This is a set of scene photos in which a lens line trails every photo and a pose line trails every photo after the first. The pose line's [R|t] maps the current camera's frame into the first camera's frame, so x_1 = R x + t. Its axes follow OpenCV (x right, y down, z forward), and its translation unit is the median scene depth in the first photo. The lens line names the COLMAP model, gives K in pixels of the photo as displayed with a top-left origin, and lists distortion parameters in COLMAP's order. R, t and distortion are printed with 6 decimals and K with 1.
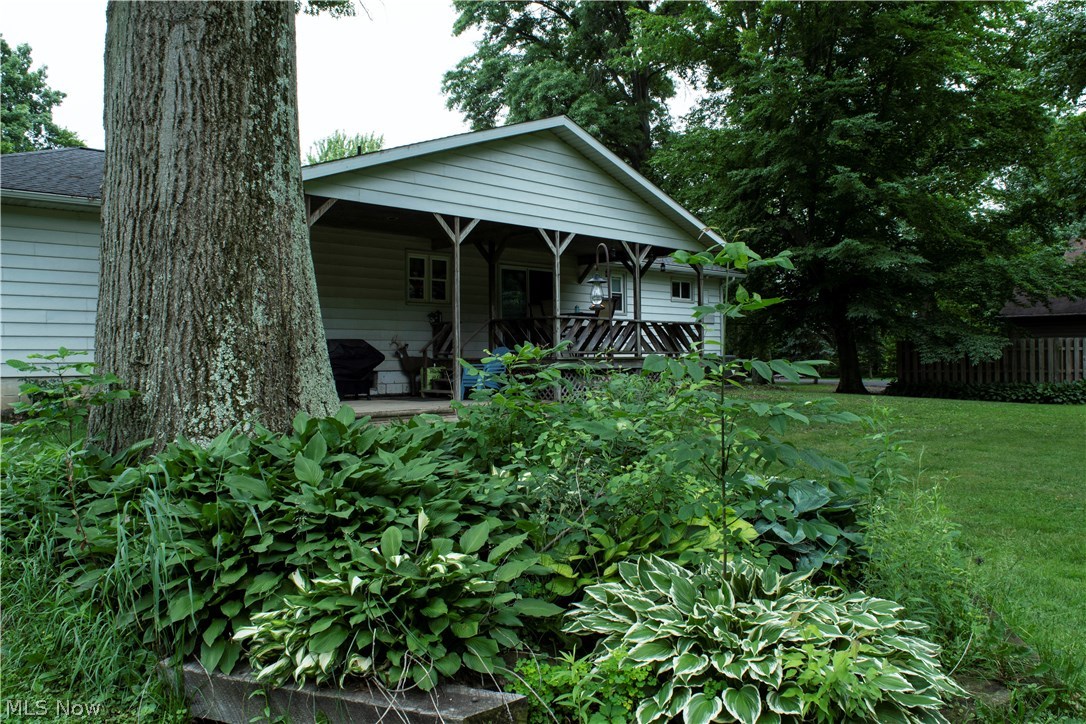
lens RADIAL K [[859.9, 0, 543.0], [0, 859.9, 362.0], [0, 0, 1]] dist [-0.159110, -0.001380]
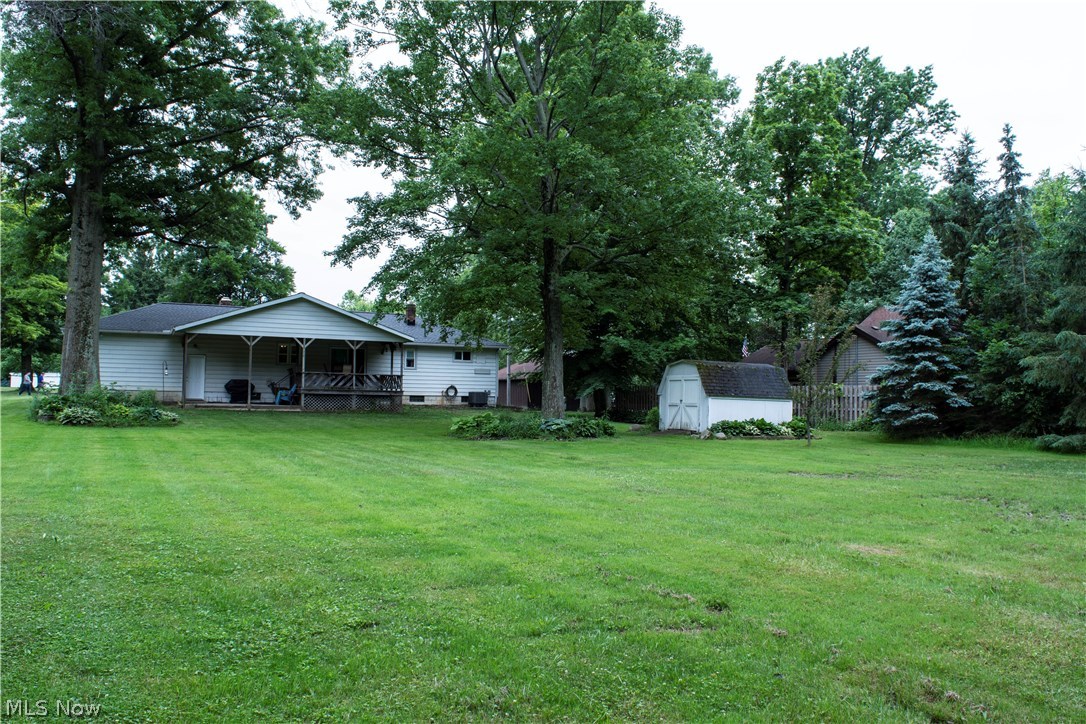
lens RADIAL K [[859.9, 0, 543.0], [0, 859.9, 362.0], [0, 0, 1]] dist [-0.159110, -0.001380]
pose [[0.924281, 0.014566, -0.381434, 1.602874], [-0.028741, 0.999091, -0.031490, -0.026507], [0.380628, 0.040068, 0.923860, -1.011388]]
